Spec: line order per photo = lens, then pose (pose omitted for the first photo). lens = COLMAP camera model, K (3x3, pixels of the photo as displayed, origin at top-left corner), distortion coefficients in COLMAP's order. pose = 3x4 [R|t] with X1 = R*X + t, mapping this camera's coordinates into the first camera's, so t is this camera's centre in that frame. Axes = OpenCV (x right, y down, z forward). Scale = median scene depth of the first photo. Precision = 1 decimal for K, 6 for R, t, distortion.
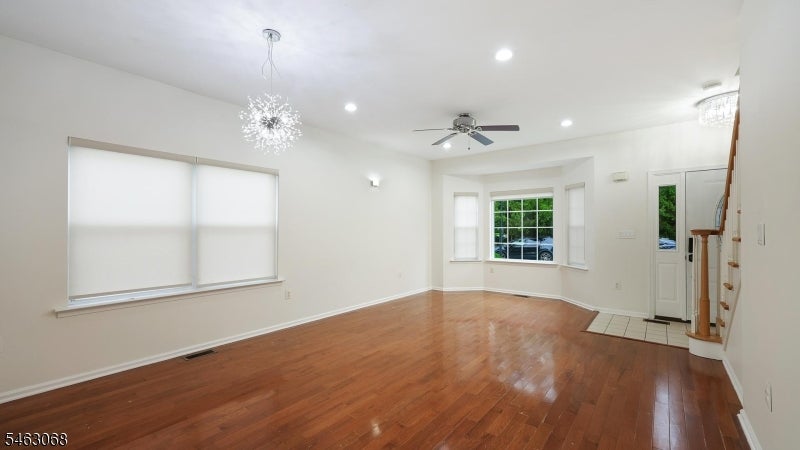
lens RADIAL K [[332.6, 0, 399.5], [0, 332.6, 228.5], [0, 0, 1]] dist [0.000913, 0.000289]
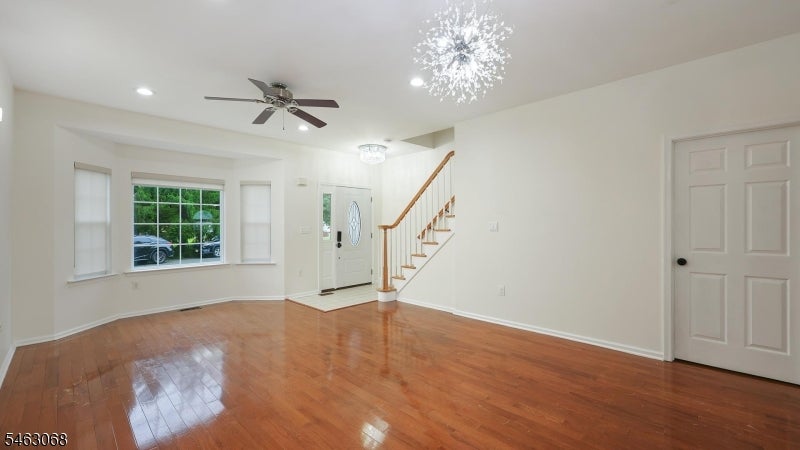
lens RADIAL K [[326.4, 0, 412.1], [0, 326.4, 227.5], [0, 0, 1]] dist [0.000088, 0.000062]
pose [[0.073398, -0.006024, 0.997285, -0.486909], [0.000770, 0.999982, 0.005983, 0.002319], [-0.997302, 0.000329, 0.073401, 0.513762]]
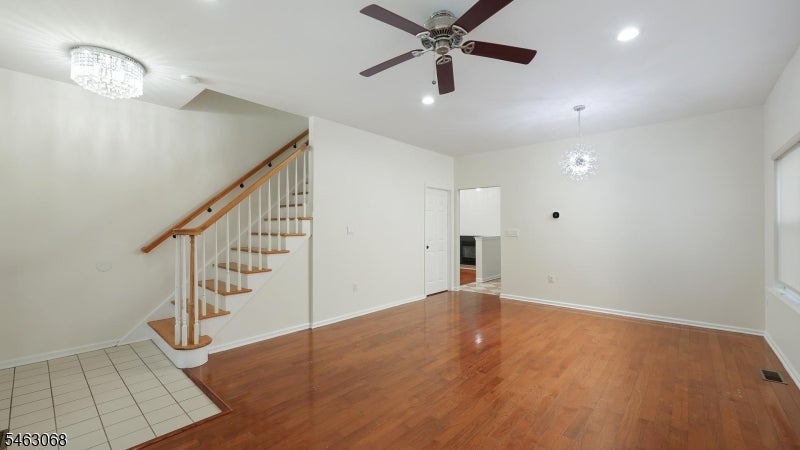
lens RADIAL K [[315.0, 0, 400.0], [0, 315.0, 225.0], [0, 0, 1]] dist [0.000266, 0.000024]
pose [[-0.997945, 0.002093, 0.064047, 0.193176], [0.001227, 0.999907, -0.013551, 0.003808], [-0.064070, -0.013444, -0.997855, 1.271170]]
